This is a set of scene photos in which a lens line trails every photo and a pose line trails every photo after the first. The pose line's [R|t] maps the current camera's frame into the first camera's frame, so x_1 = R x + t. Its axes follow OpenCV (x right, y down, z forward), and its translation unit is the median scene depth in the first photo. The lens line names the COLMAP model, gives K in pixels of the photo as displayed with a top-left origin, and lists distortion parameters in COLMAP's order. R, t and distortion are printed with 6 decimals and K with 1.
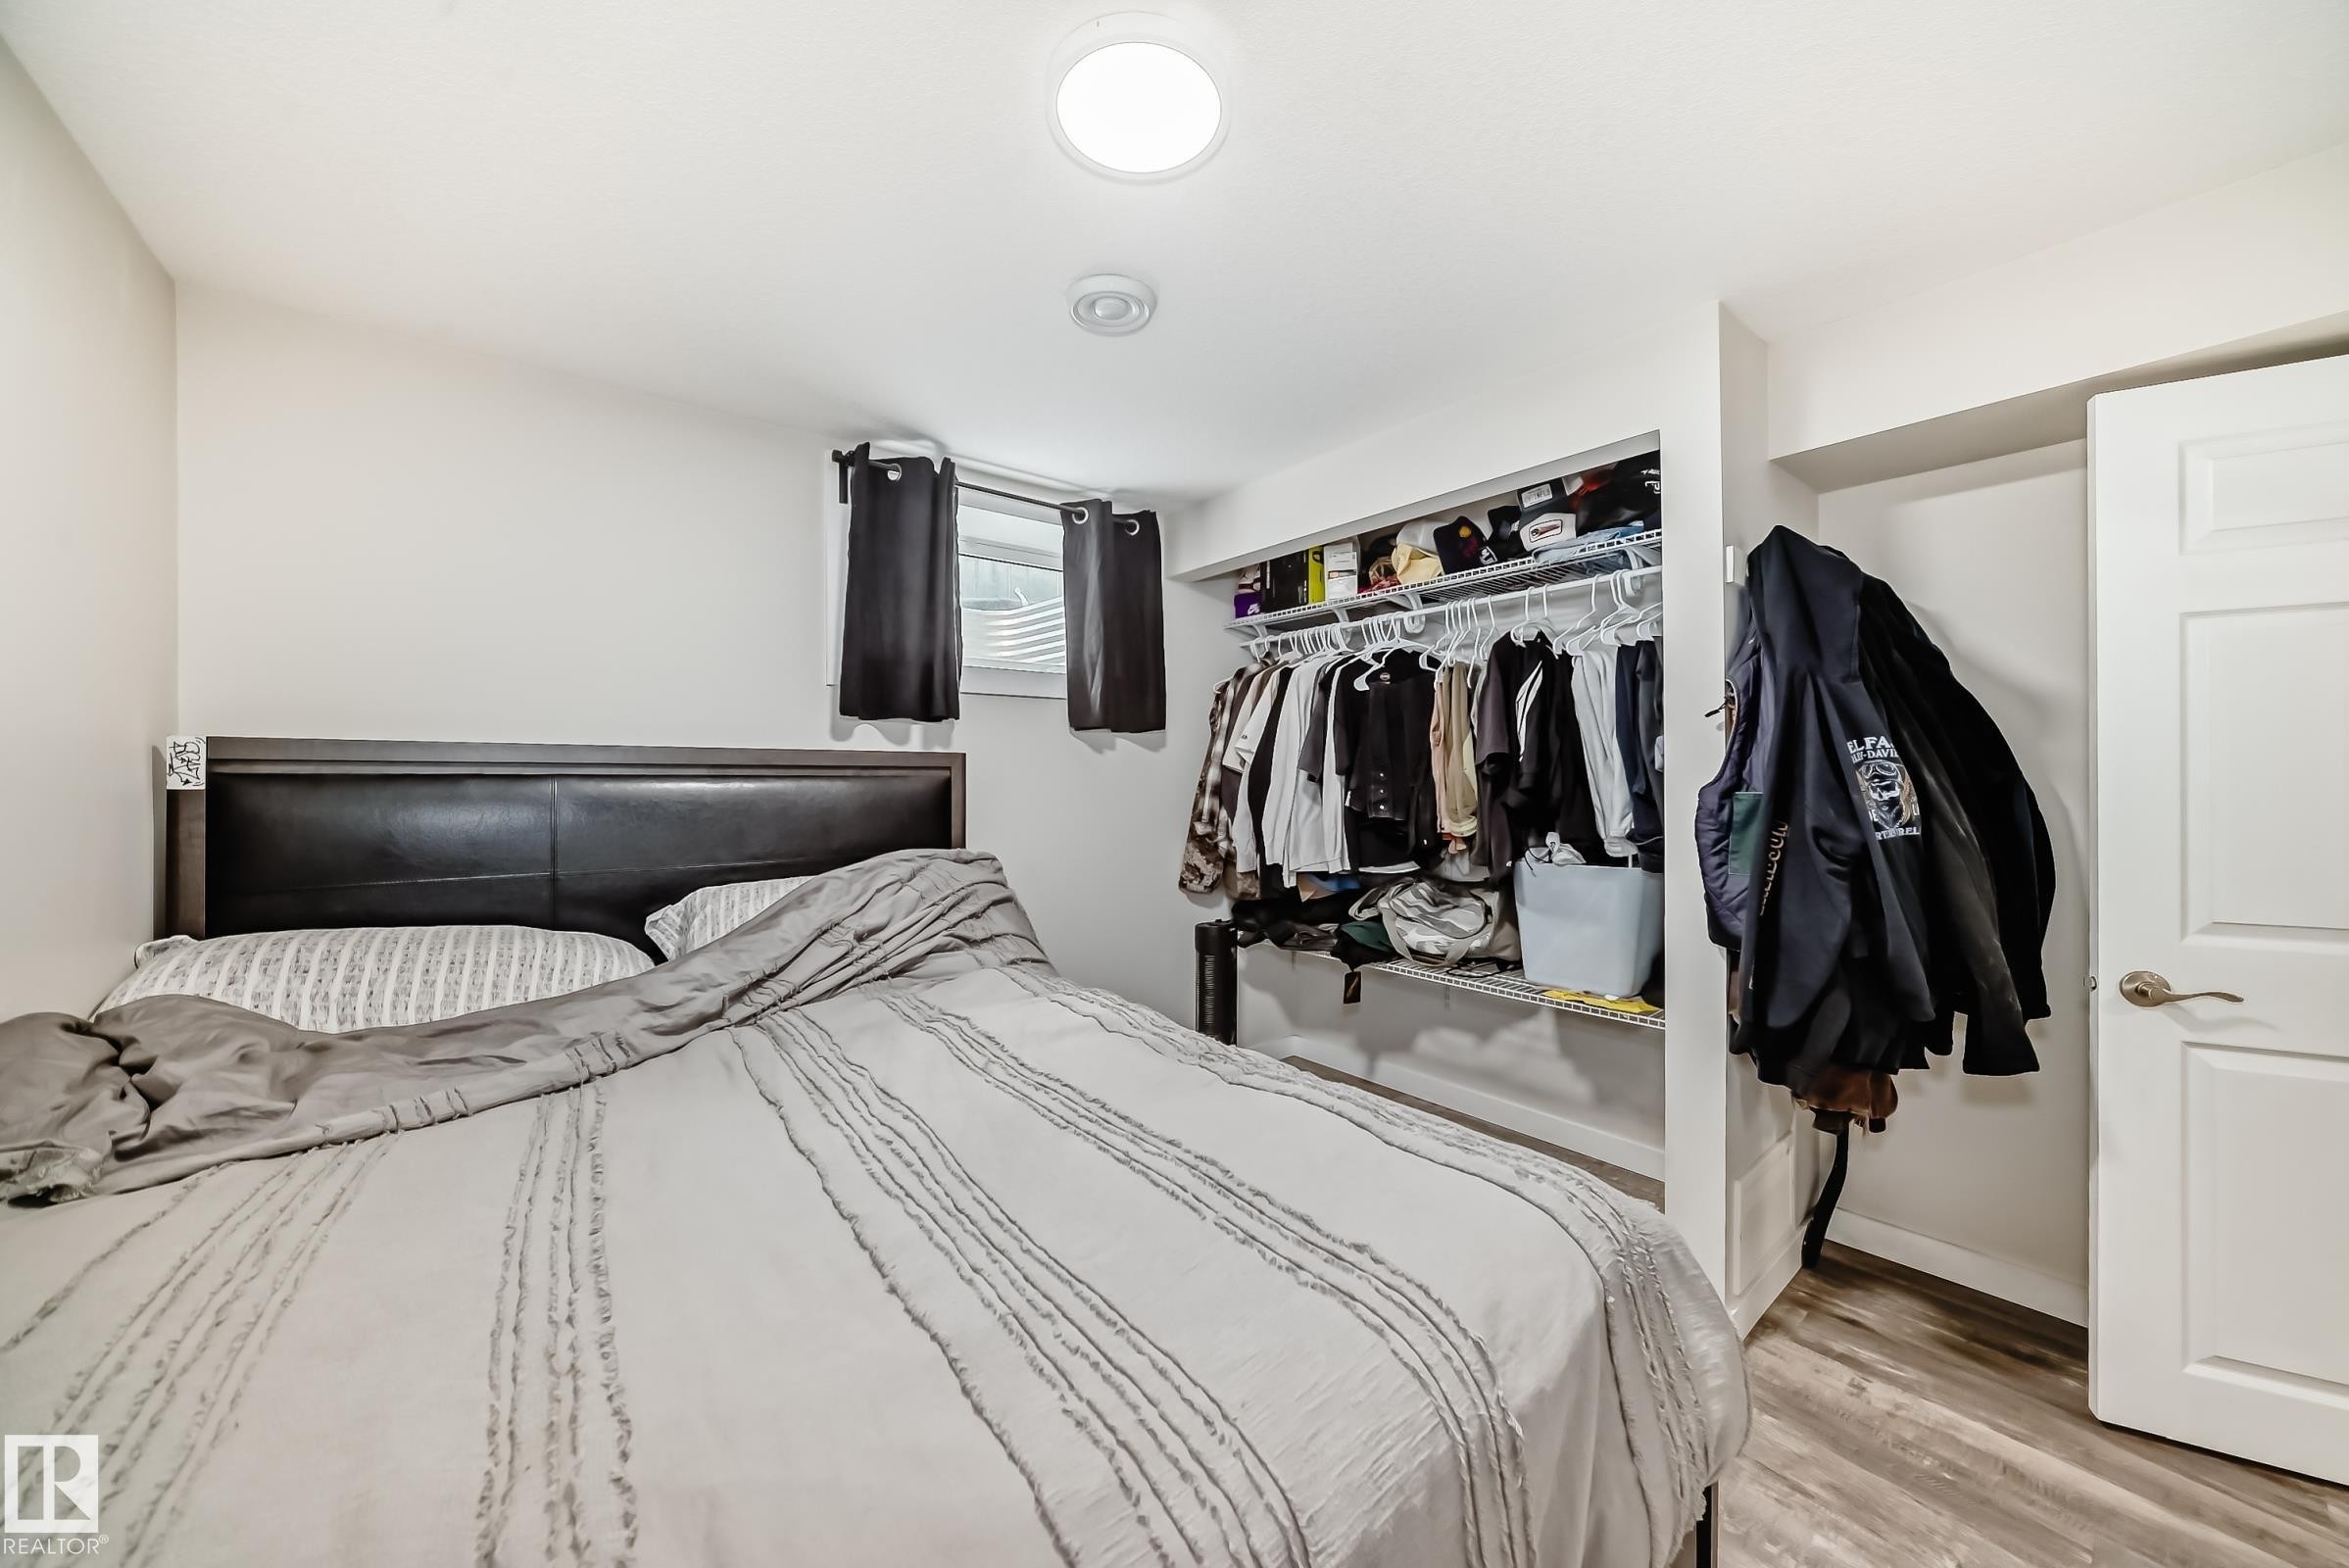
lens RADIAL K [[824.1, 0, 1181.0], [0, 824.1, 788.2], [0, 0, 1]] dist [-0.025960, 0.007169]
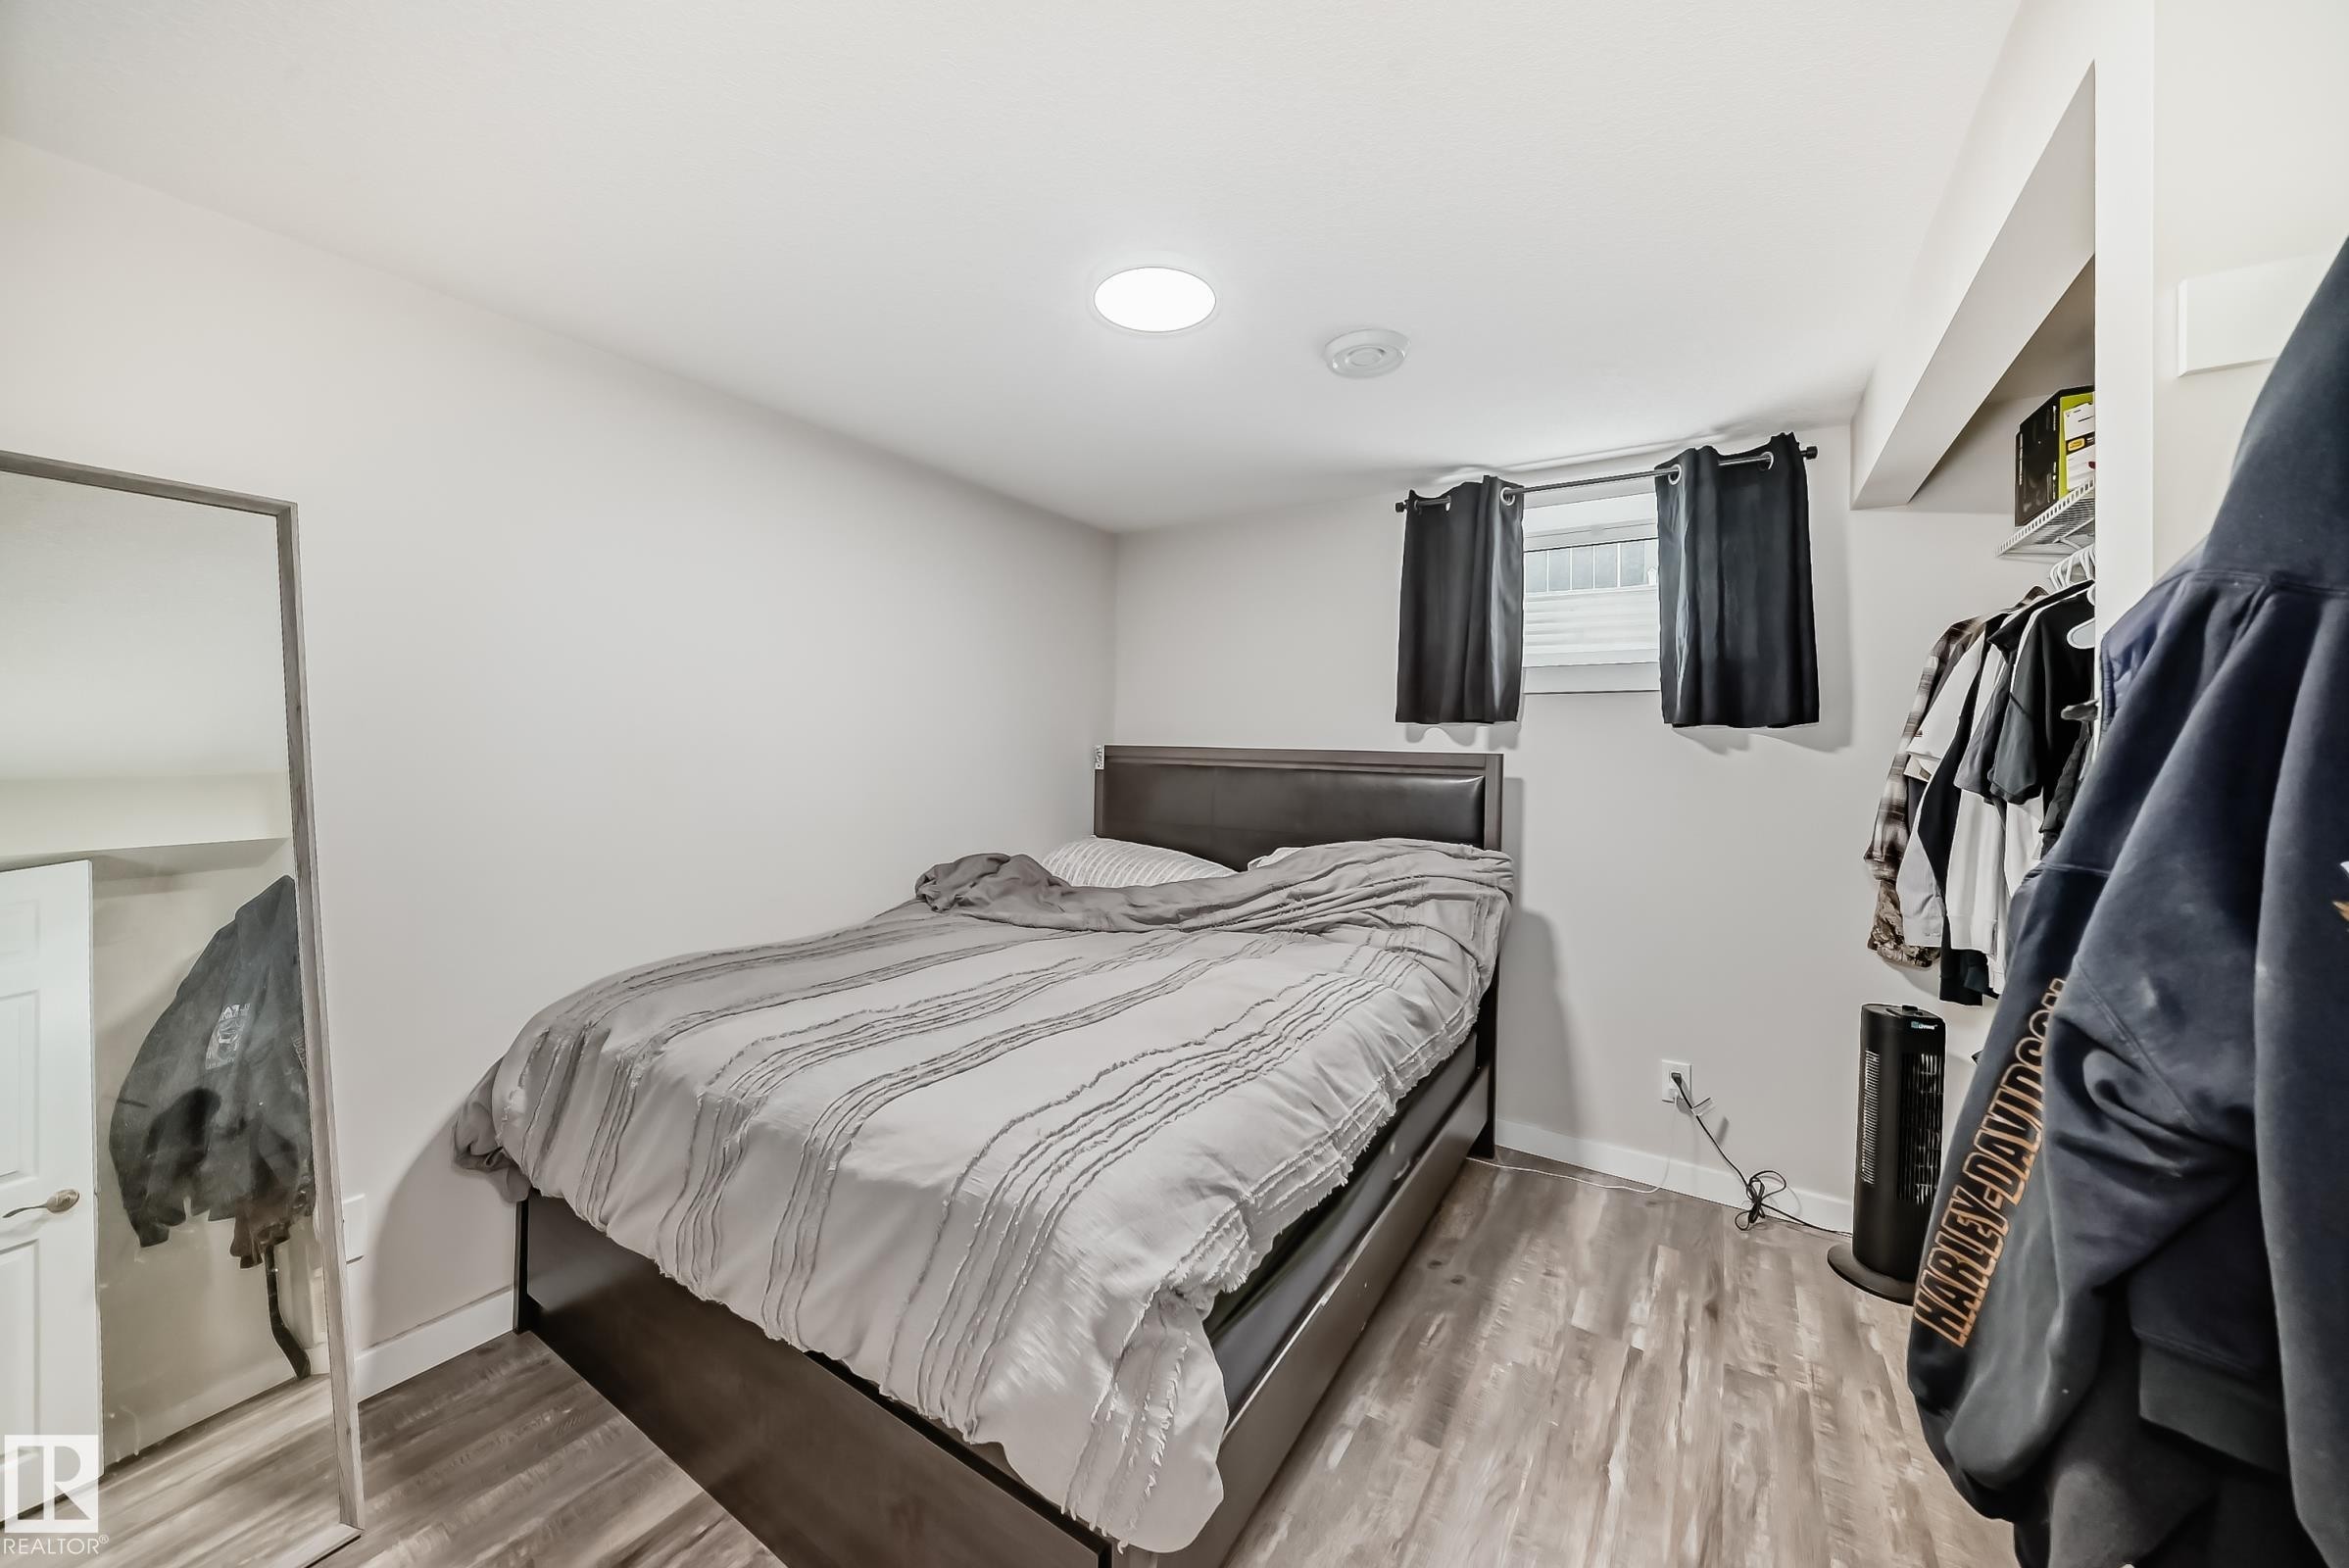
lens RADIAL K [[839.6, 0, 1177.4], [0, 839.6, 761.4], [0, 0, 1]] dist [-0.027333, 0.008616]
pose [[0.321380, 0.022666, -0.946679, 0.572472], [-0.032628, 0.999385, 0.012851, -0.032838], [0.946388, 0.026758, 0.321921, 0.269121]]
